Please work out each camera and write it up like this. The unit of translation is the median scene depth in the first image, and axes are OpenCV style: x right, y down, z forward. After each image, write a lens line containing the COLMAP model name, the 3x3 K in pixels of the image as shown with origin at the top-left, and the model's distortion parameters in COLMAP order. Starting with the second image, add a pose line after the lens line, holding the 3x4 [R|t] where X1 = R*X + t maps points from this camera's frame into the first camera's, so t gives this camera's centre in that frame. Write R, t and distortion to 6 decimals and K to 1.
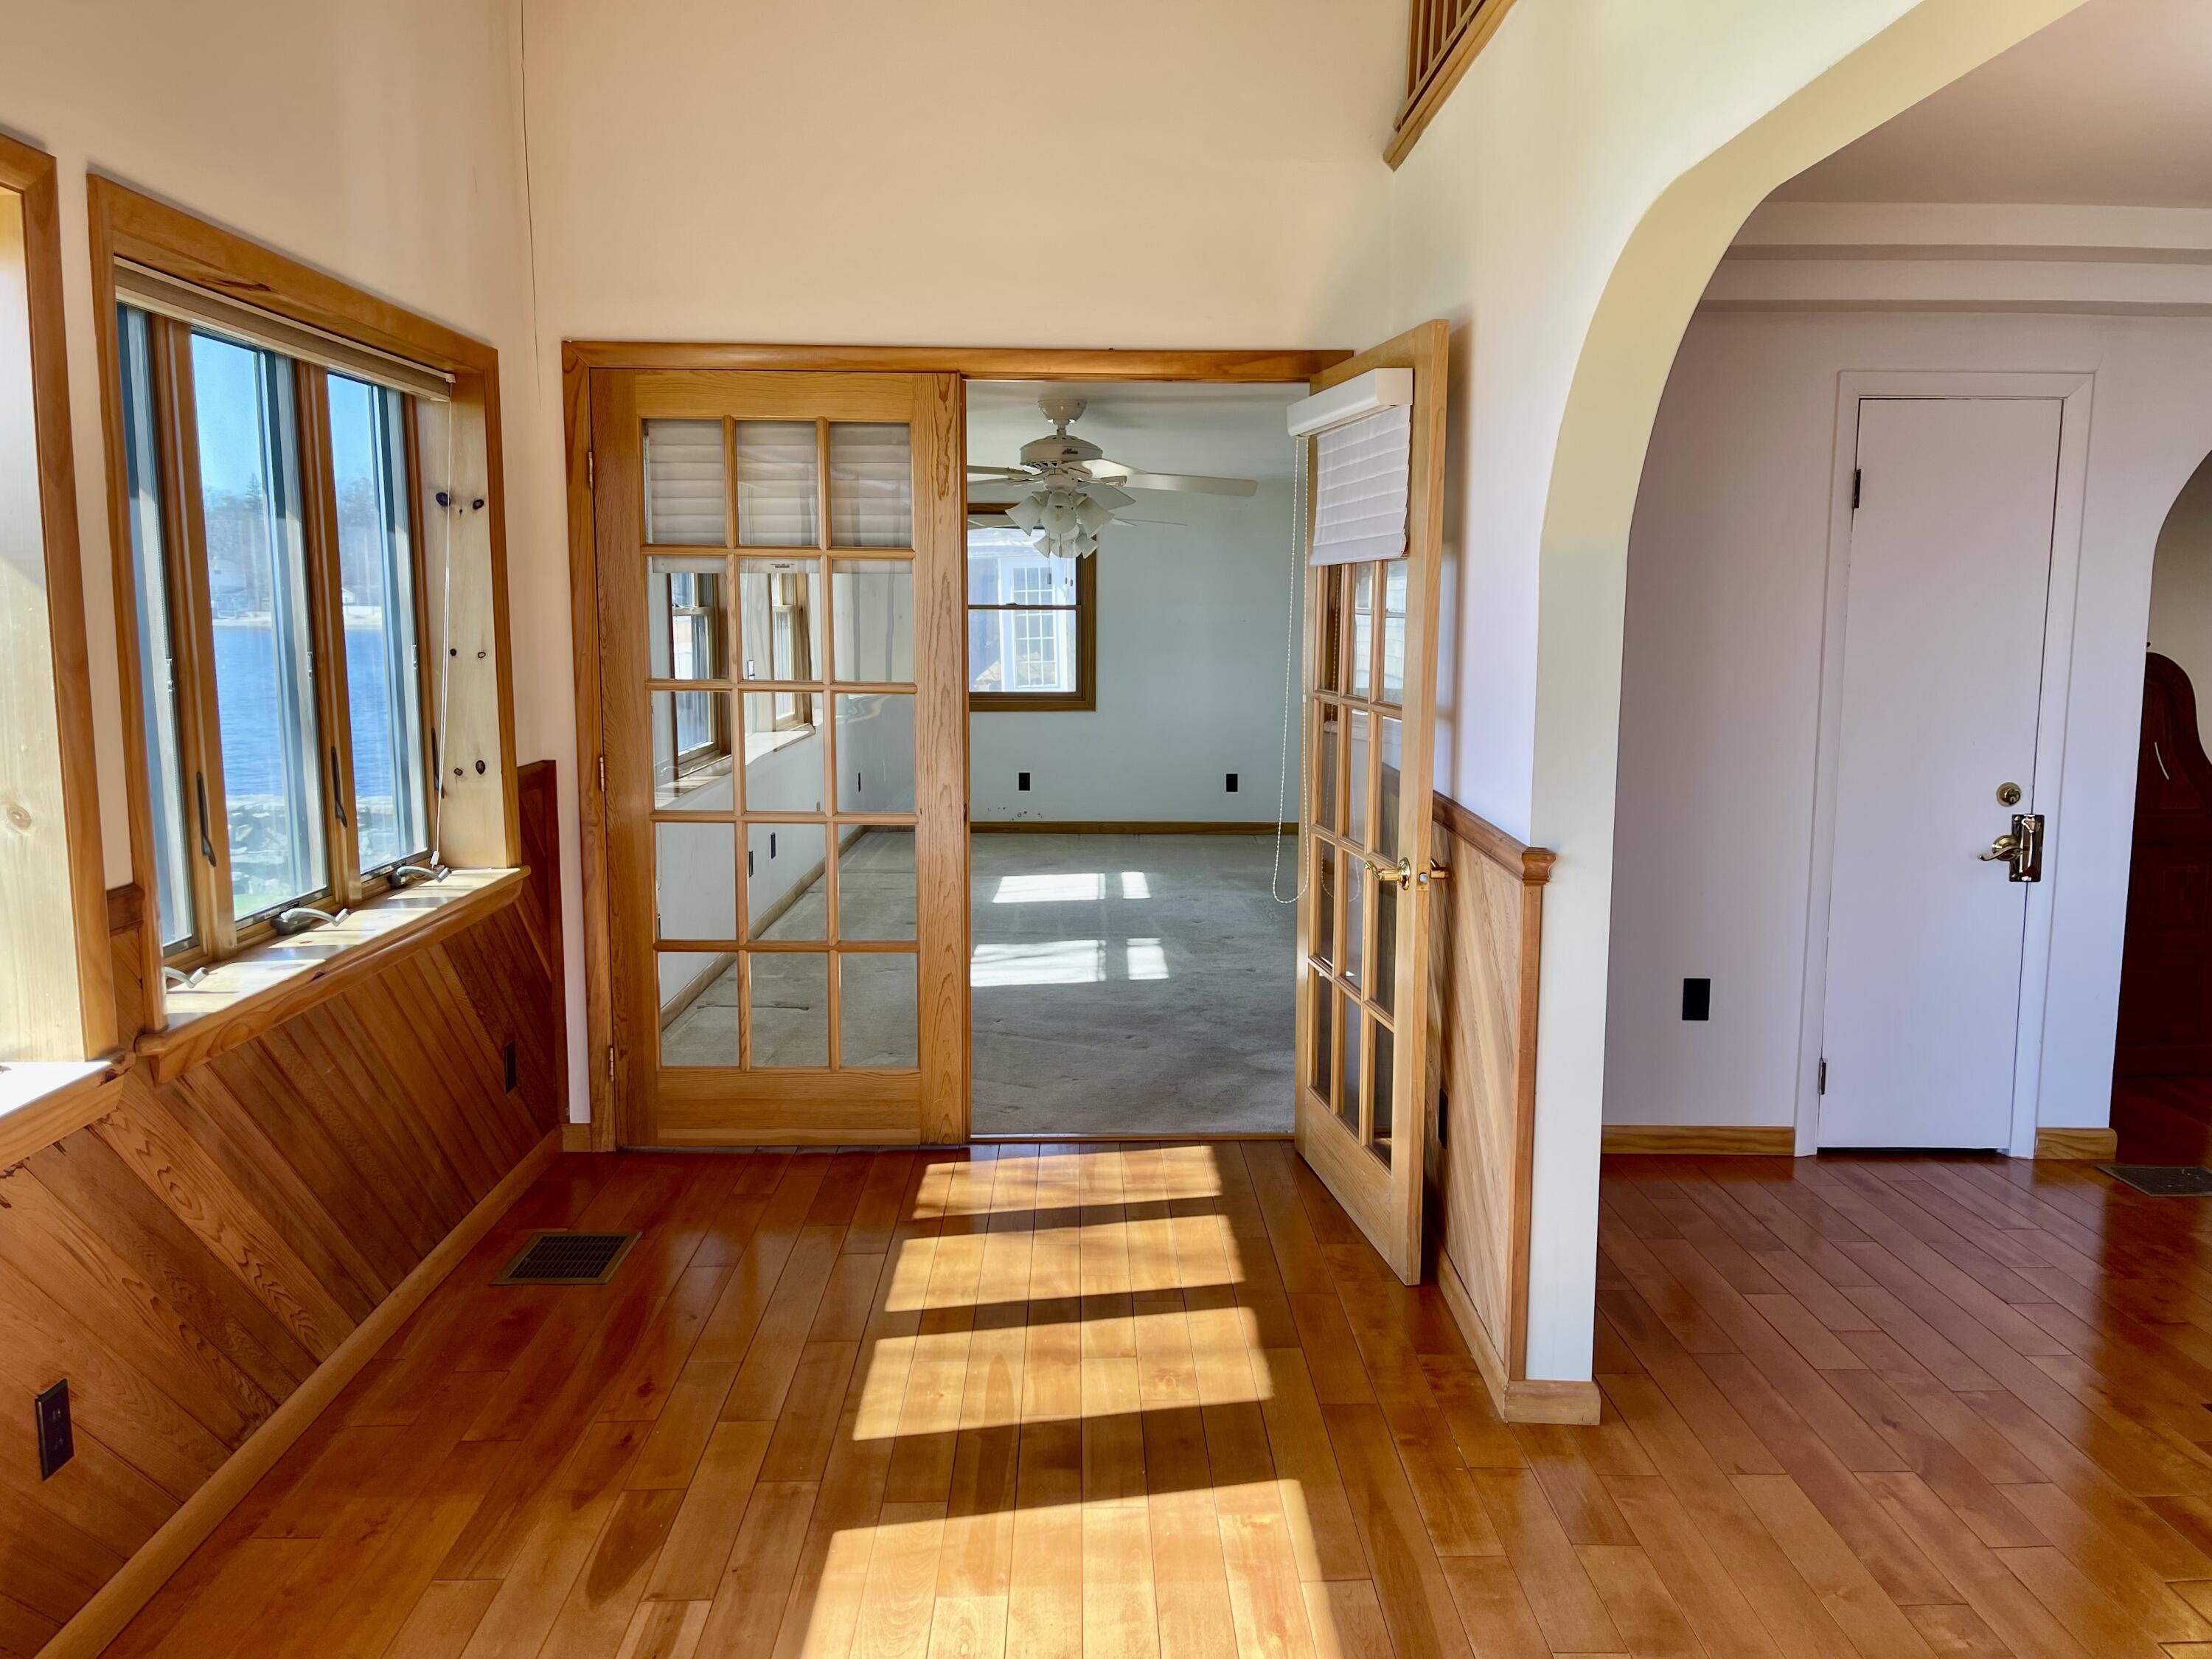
lens RADIAL K [[1691.0, 0, 1107.4], [0, 1691.0, 834.4], [0, 0, 1]] dist [0.073207, -0.087577]
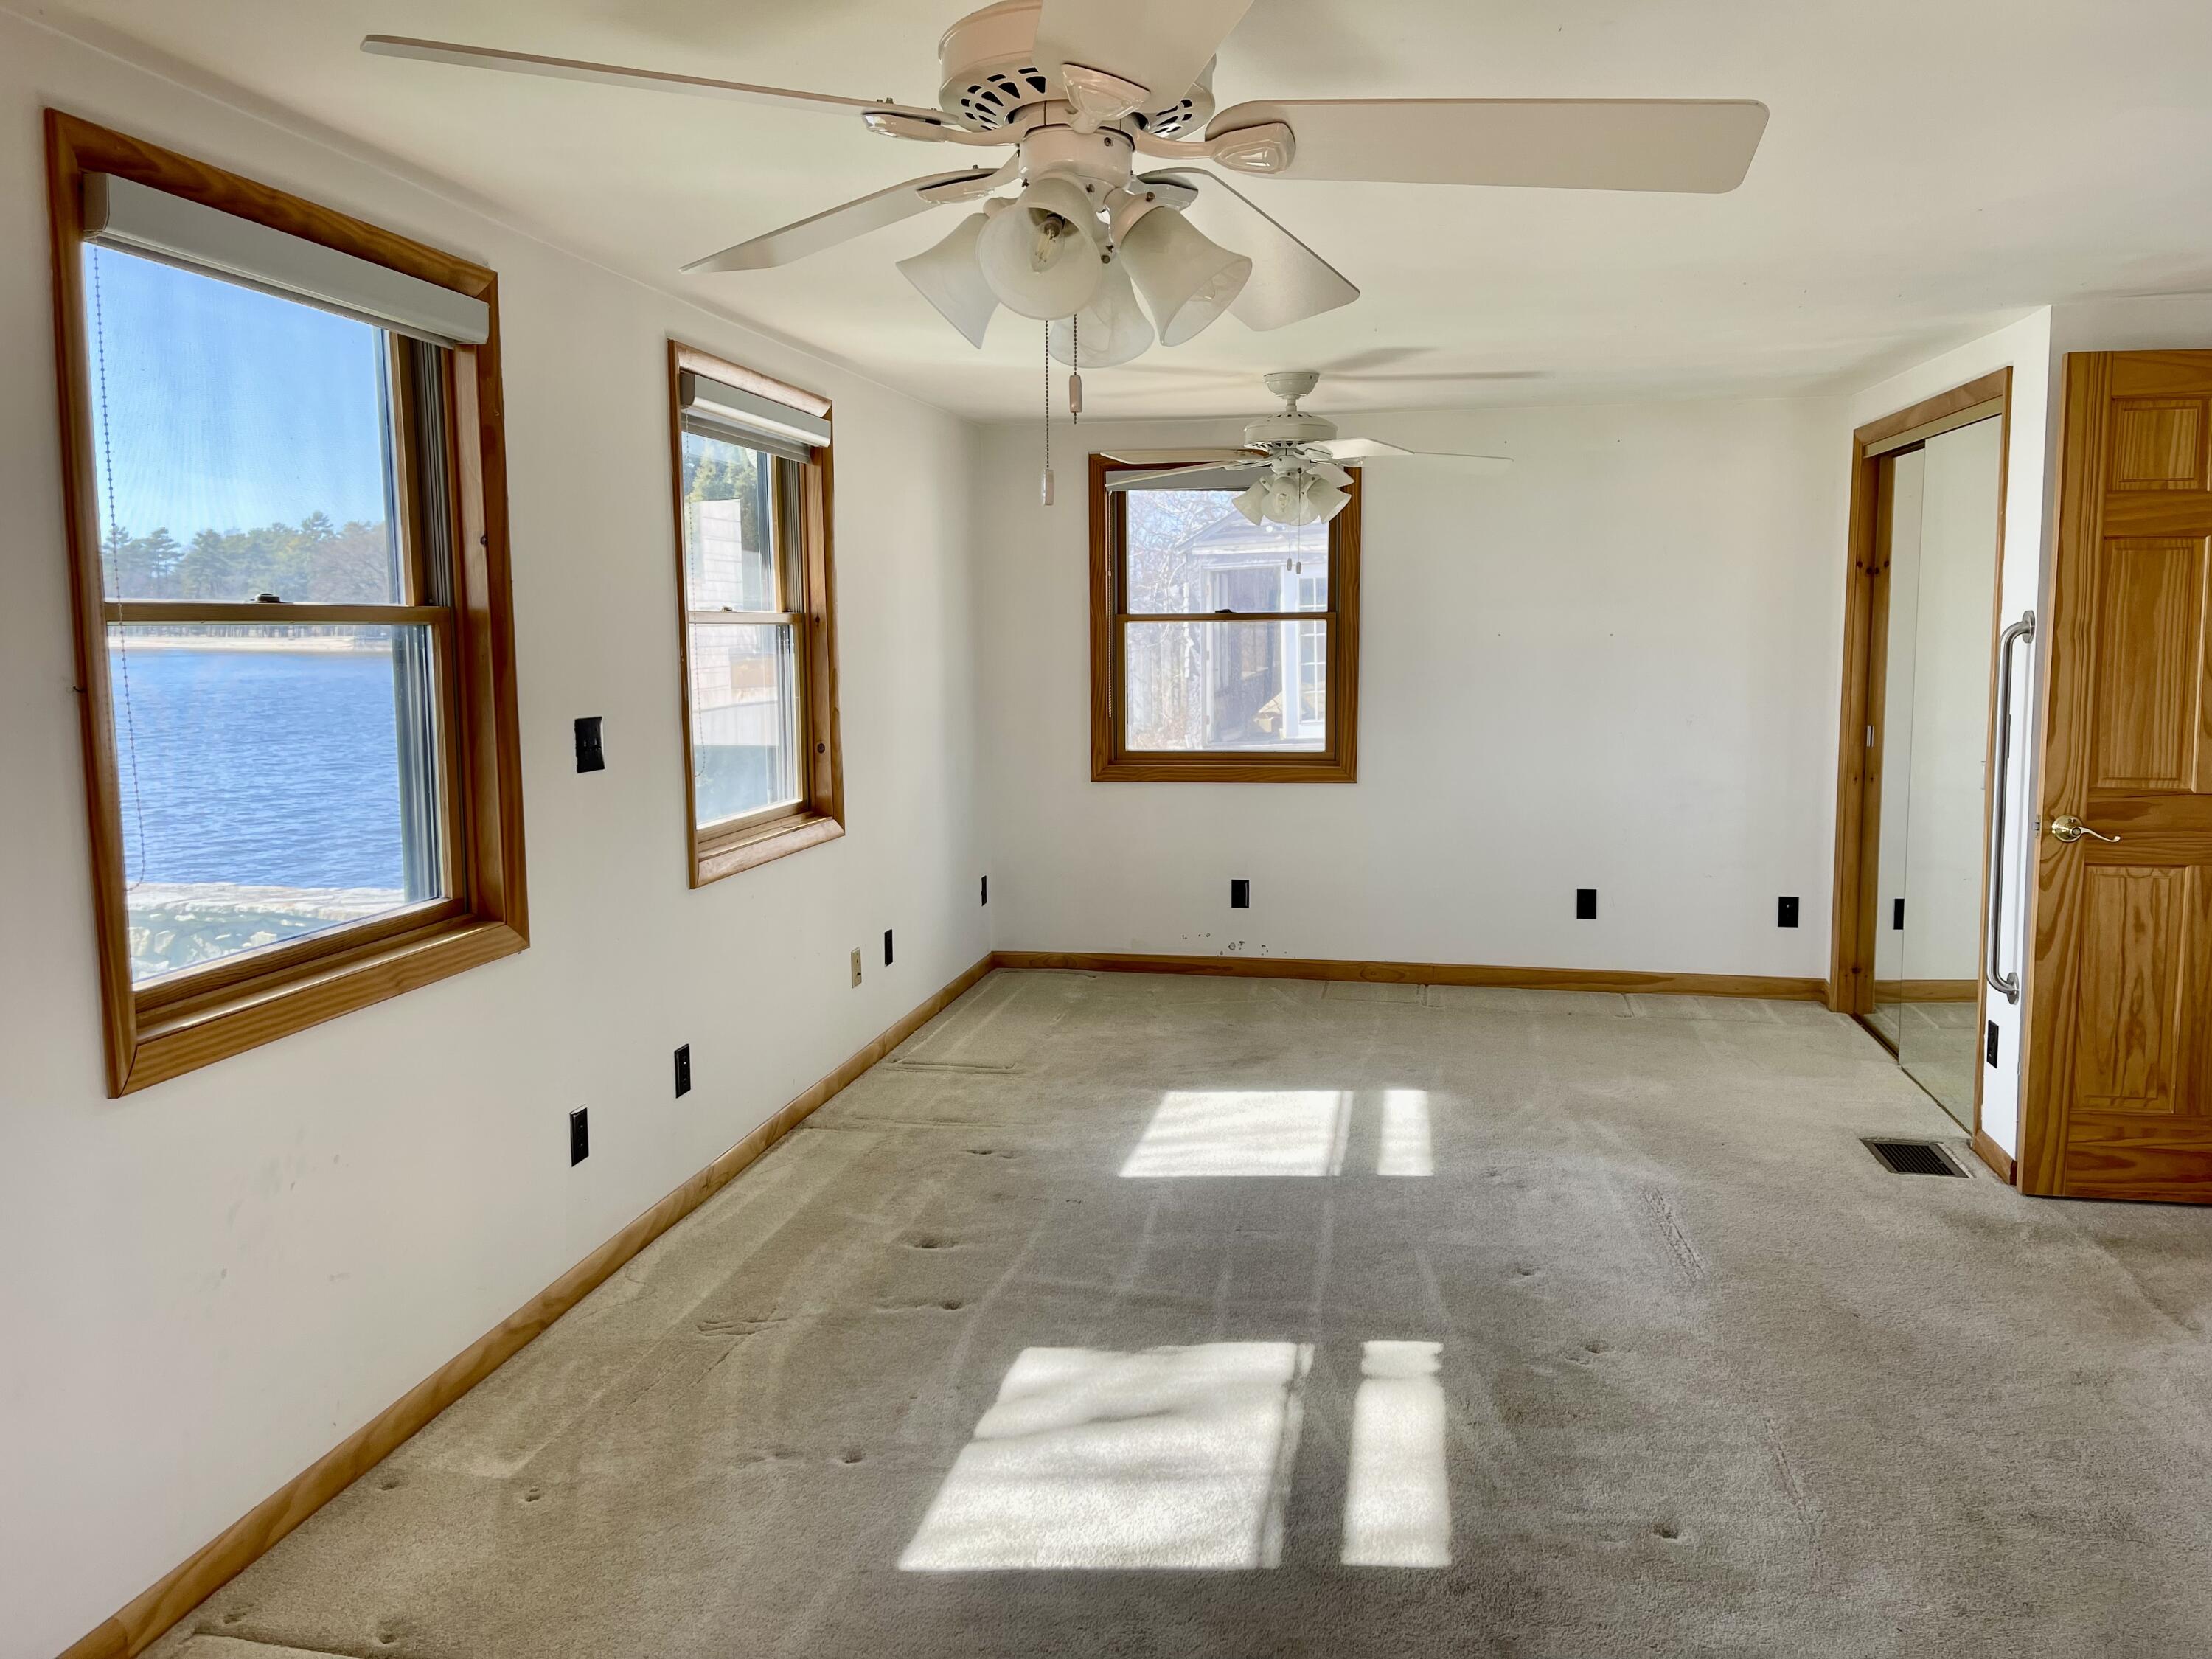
lens RADIAL K [[1691.0, 0, 1100.5], [0, 1691.0, 817.6], [0, 0, 1]] dist [0.073207, -0.087577]
pose [[0.981459, 0.012317, -0.191275, 0.019778], [-0.015316, 0.999782, -0.014208, -0.050334], [0.191059, 0.016874, 0.981434, 0.379794]]
